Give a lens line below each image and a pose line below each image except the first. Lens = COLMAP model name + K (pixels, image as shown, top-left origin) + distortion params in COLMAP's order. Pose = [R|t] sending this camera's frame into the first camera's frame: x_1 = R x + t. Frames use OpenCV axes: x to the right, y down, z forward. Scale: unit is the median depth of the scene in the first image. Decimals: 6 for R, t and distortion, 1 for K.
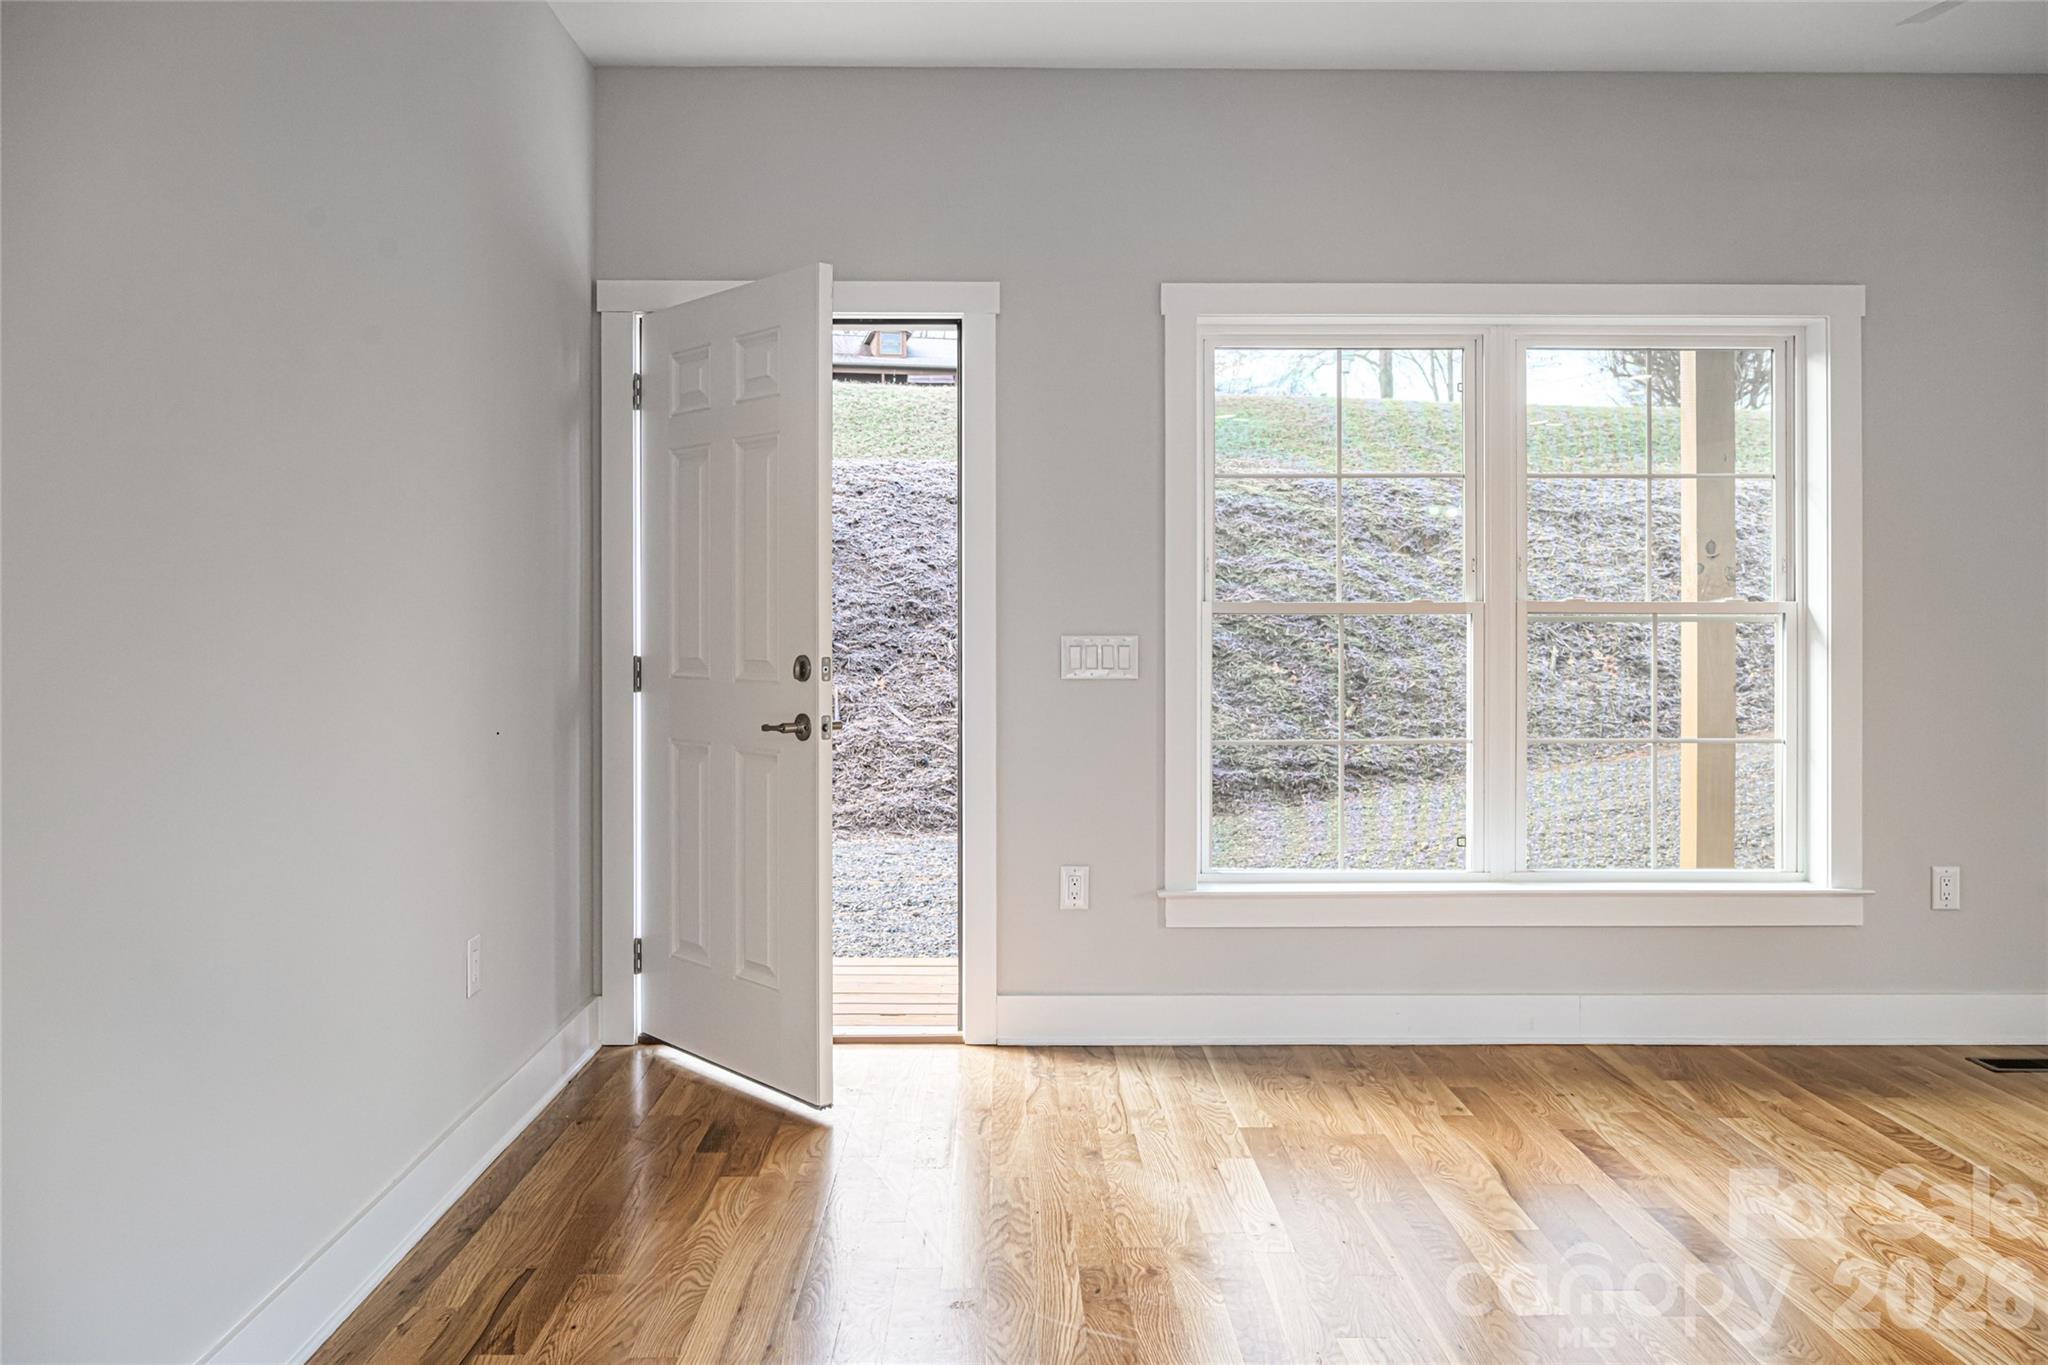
lens RADIAL K [[1625.1, 0, 1026.8], [0, 1625.1, 616.9], [0, 0, 1]] dist [0.003490, -0.007184]
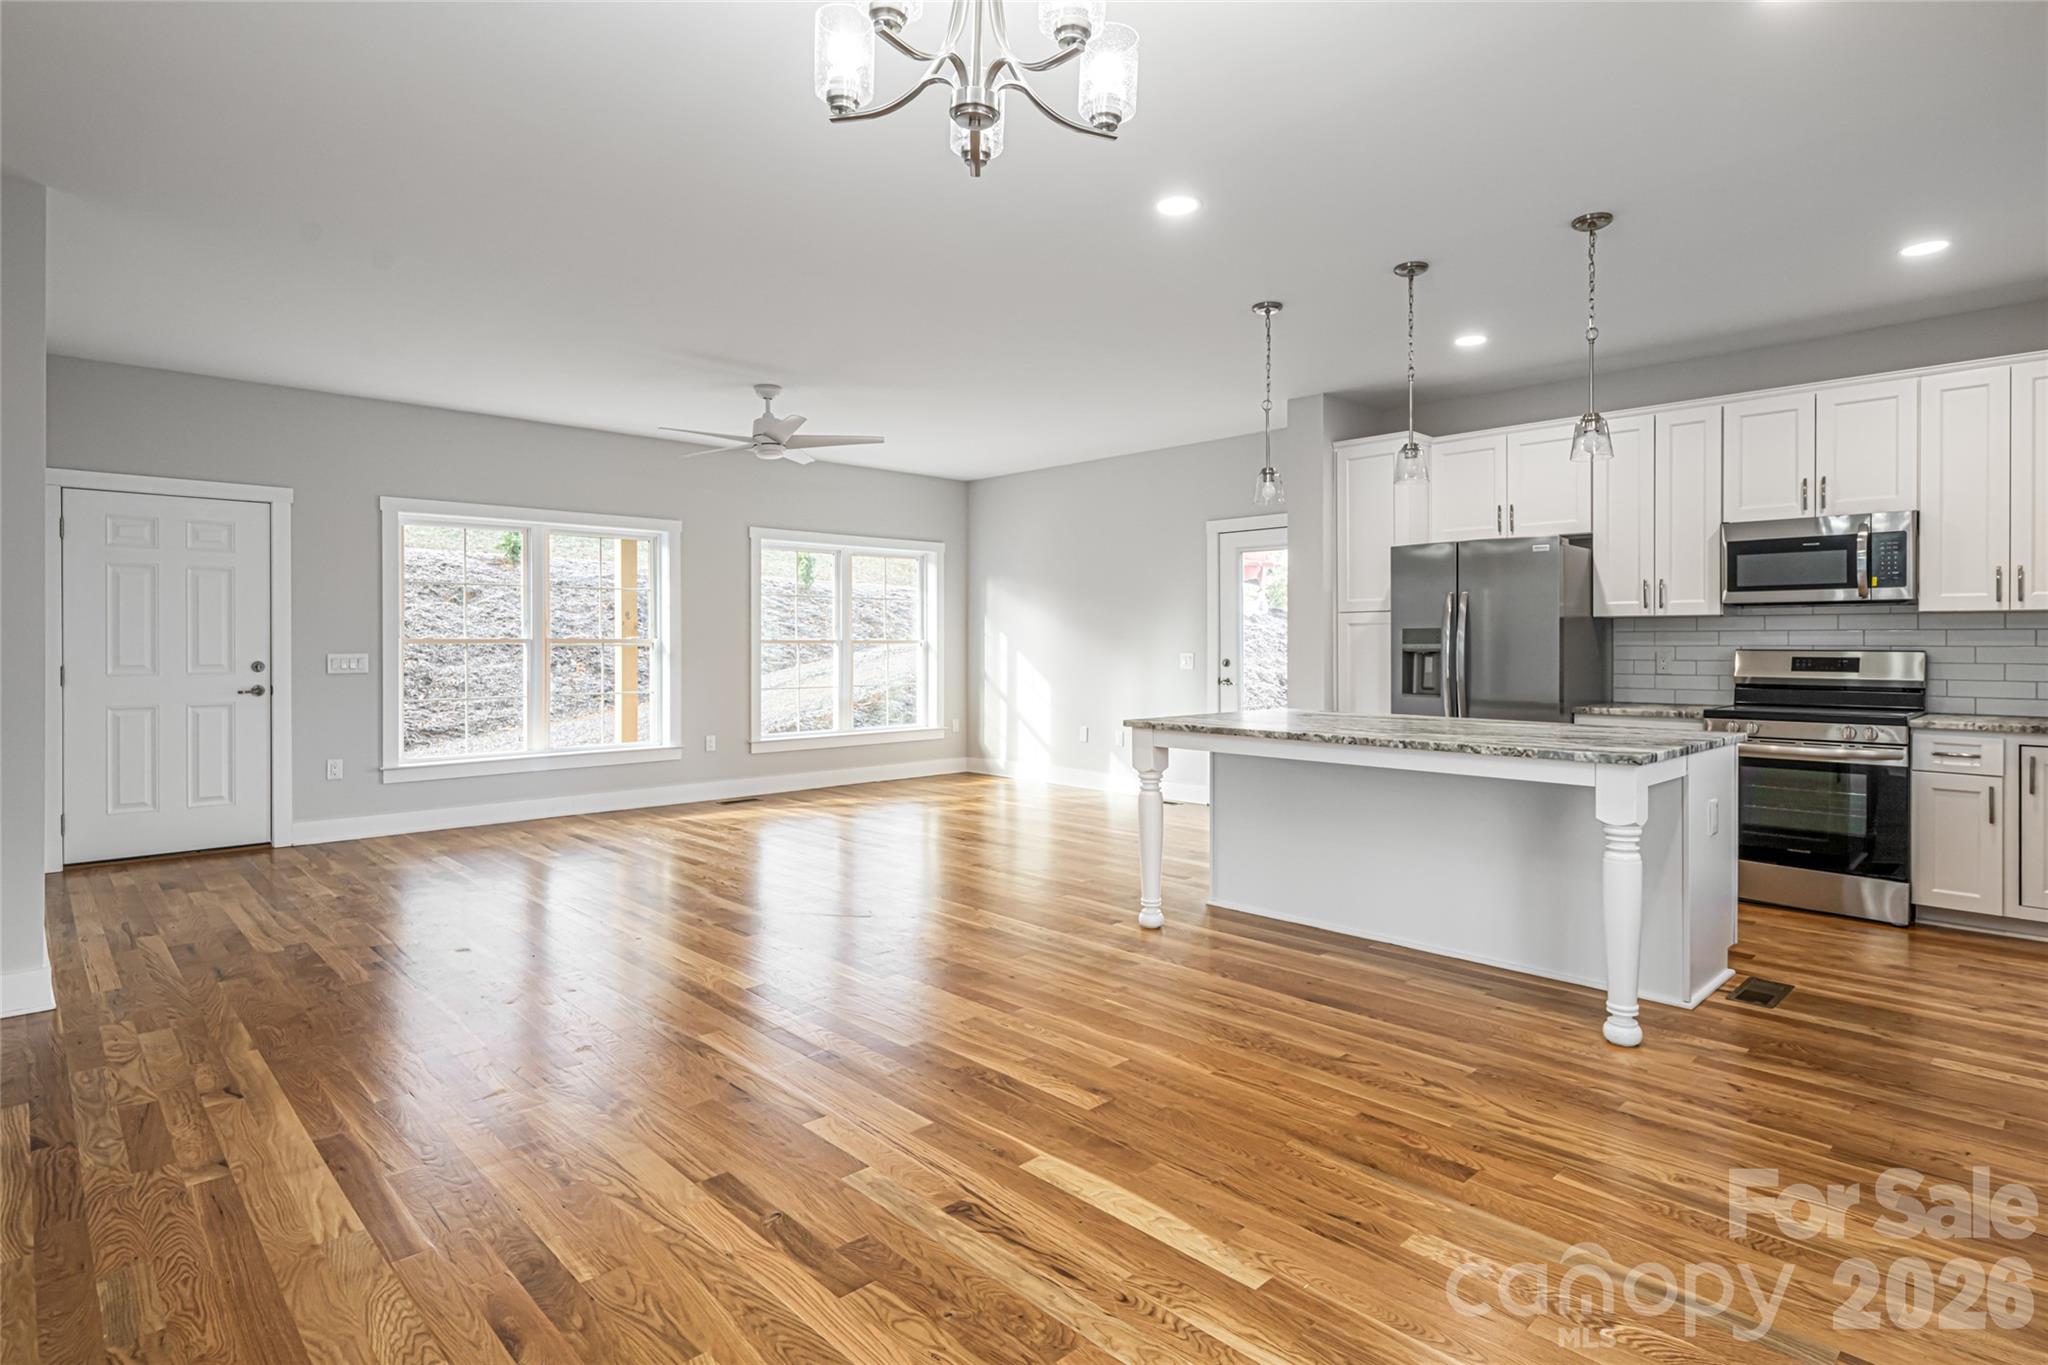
lens RADIAL K [[1057.8, 0, 1035.8], [0, 1057.8, 644.3], [0, 0, 1]] dist [0.001552, -0.000140]
pose [[0.729000, -0.002872, 0.684508, -0.241910], [-0.000699, 0.999988, 0.004941, -0.008628], [-0.684514, -0.004080, 0.728988, -0.640001]]
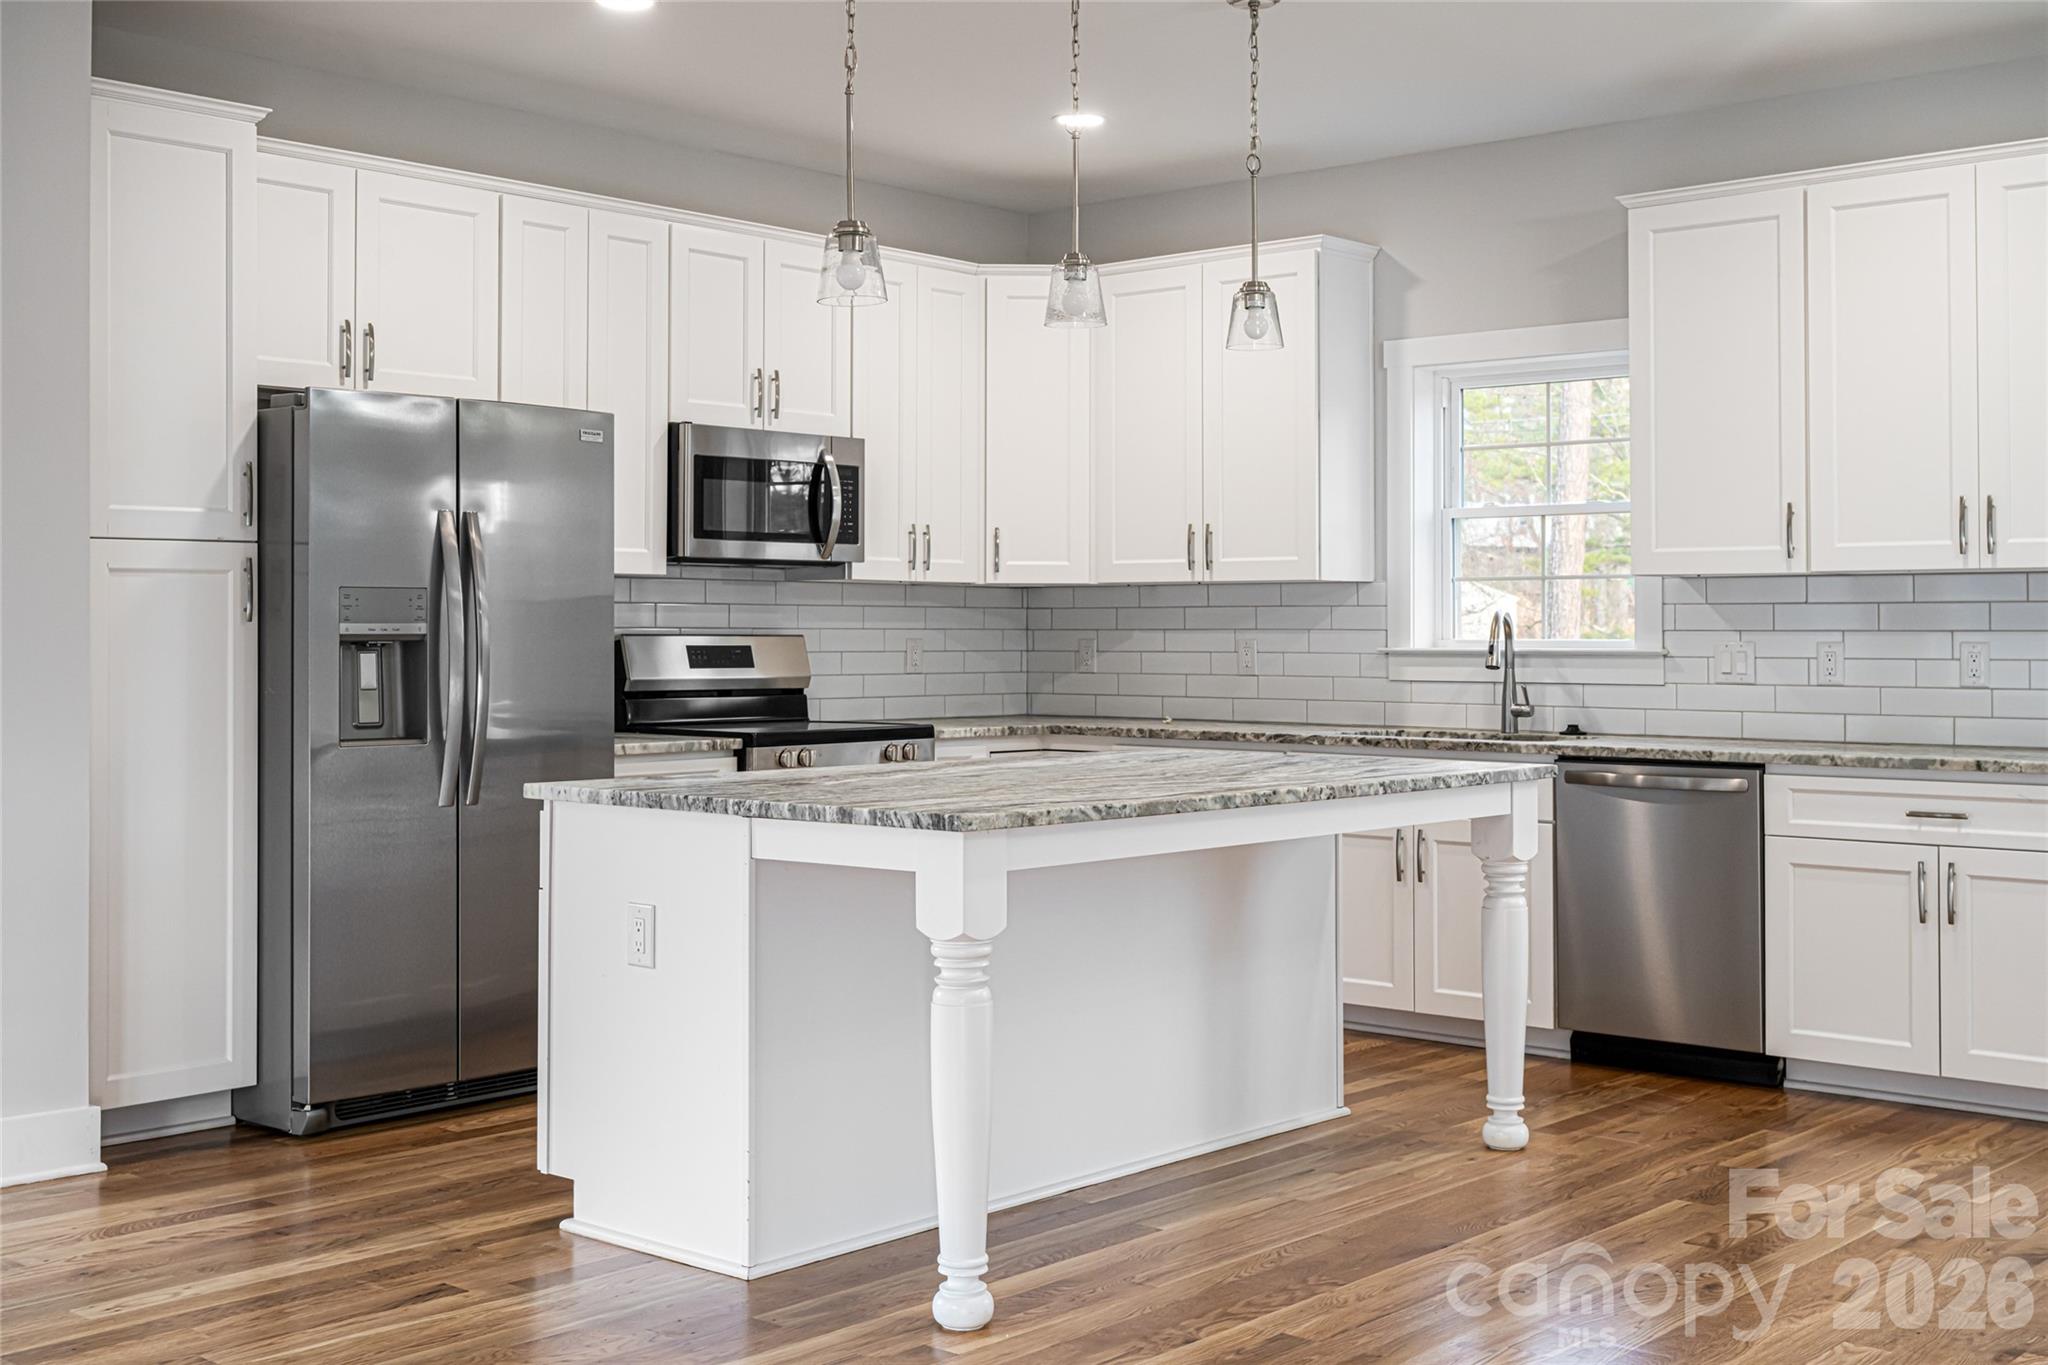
lens RADIAL K [[2363.2, 0, 1006.4], [0, 2363.2, 583.4], [0, 0, 1]] dist [-0.000219, 0.000000]
pose [[-0.740054, 0.010239, 0.672469, -0.101767], [-0.005445, 0.999760, -0.021215, 0.000372], [-0.672525, -0.019362, -0.739821, 0.609152]]
